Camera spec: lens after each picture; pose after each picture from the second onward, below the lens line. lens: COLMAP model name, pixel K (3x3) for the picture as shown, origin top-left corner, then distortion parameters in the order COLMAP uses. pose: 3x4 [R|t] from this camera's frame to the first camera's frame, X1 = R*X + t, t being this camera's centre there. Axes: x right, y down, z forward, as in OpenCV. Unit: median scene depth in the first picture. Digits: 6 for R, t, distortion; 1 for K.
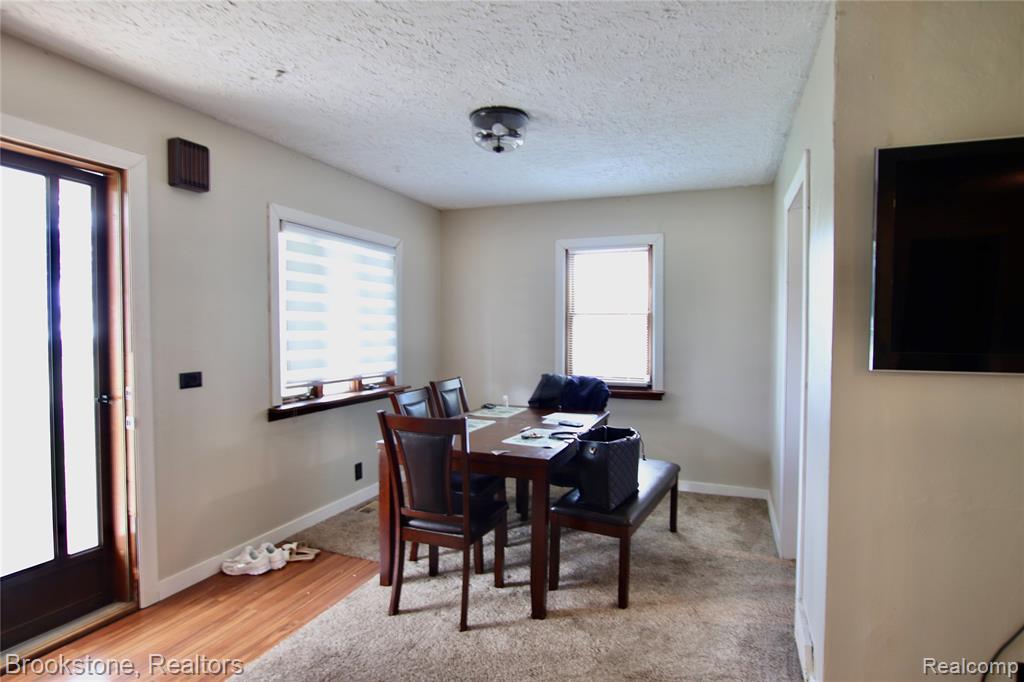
lens RADIAL K [[551.2, 0, 513.5], [0, 551.2, 348.7], [0, 0, 1]] dist [-0.004439, -0.000414]
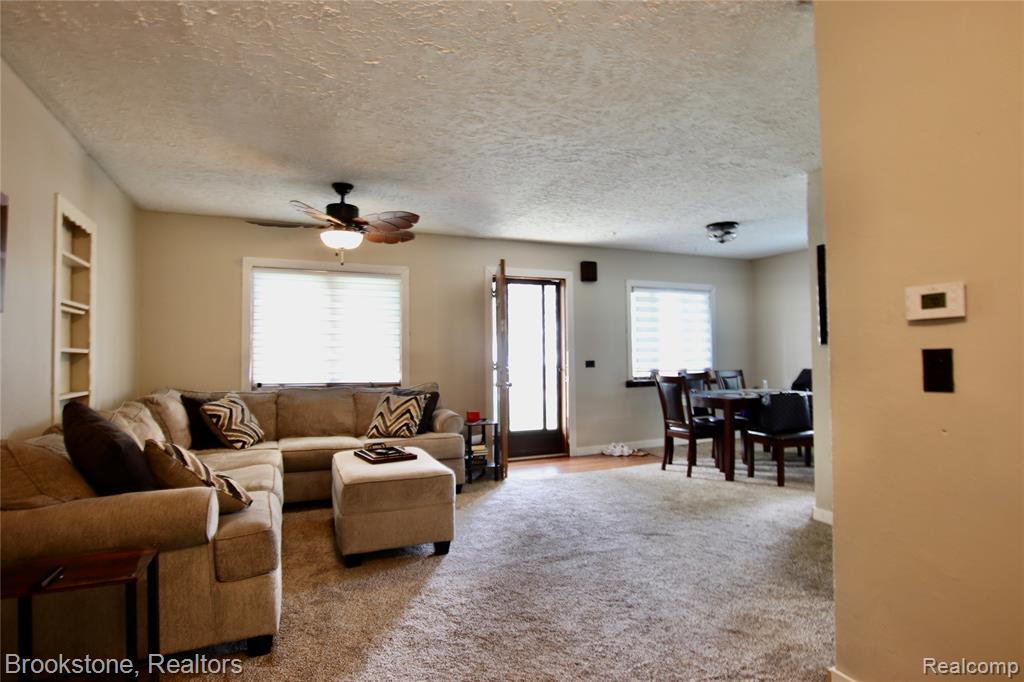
lens RADIAL K [[551.2, 0, 510.4], [0, 551.2, 347.2], [0, 0, 1]] dist [-0.004439, -0.000414]
pose [[0.715975, -0.025745, -0.697651, 0.771493], [-0.014898, 0.998529, -0.052137, 0.114375], [0.697967, 0.047722, 0.714538, -0.862357]]
